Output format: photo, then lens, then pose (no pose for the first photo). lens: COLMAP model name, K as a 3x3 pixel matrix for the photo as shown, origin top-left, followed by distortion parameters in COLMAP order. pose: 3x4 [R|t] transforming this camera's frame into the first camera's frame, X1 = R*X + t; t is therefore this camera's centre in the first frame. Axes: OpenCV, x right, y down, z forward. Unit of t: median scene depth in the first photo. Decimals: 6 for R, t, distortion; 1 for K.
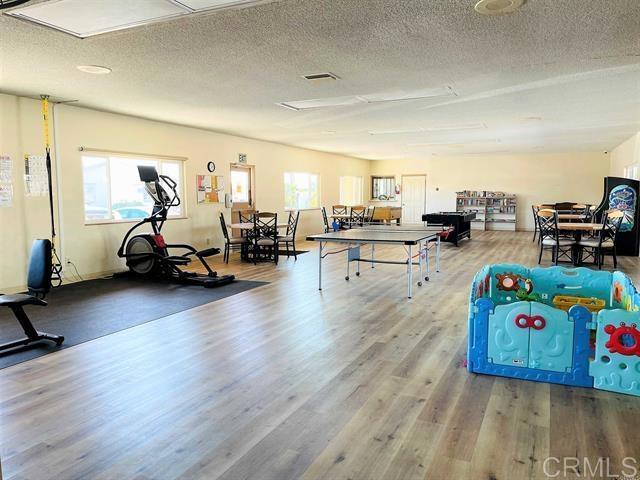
lens RADIAL K [[481.1, 0, 320.0], [0, 481.1, 240.0], [0, 0, 1]] dist [0.091901, -0.121743]
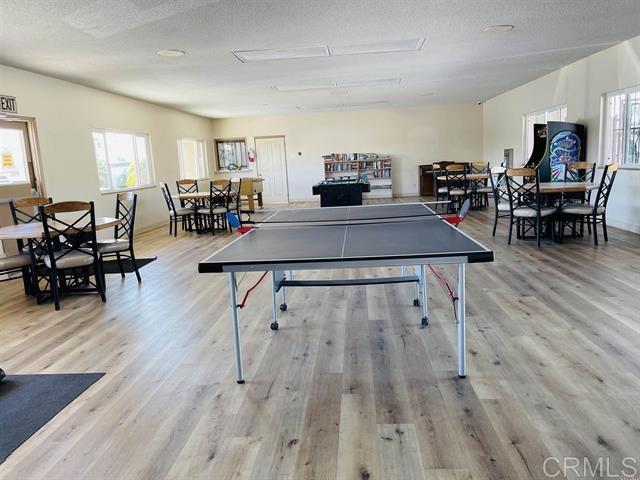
lens RADIAL K [[481.1, 0, 320.0], [0, 481.1, 240.0], [0, 0, 1]] dist [0.091901, -0.121743]
pose [[0.930500, -0.105815, 0.350676, -0.039586], [0.085549, 0.993668, 0.072838, -0.024604], [-0.356163, -0.037776, 0.933660, 0.333797]]
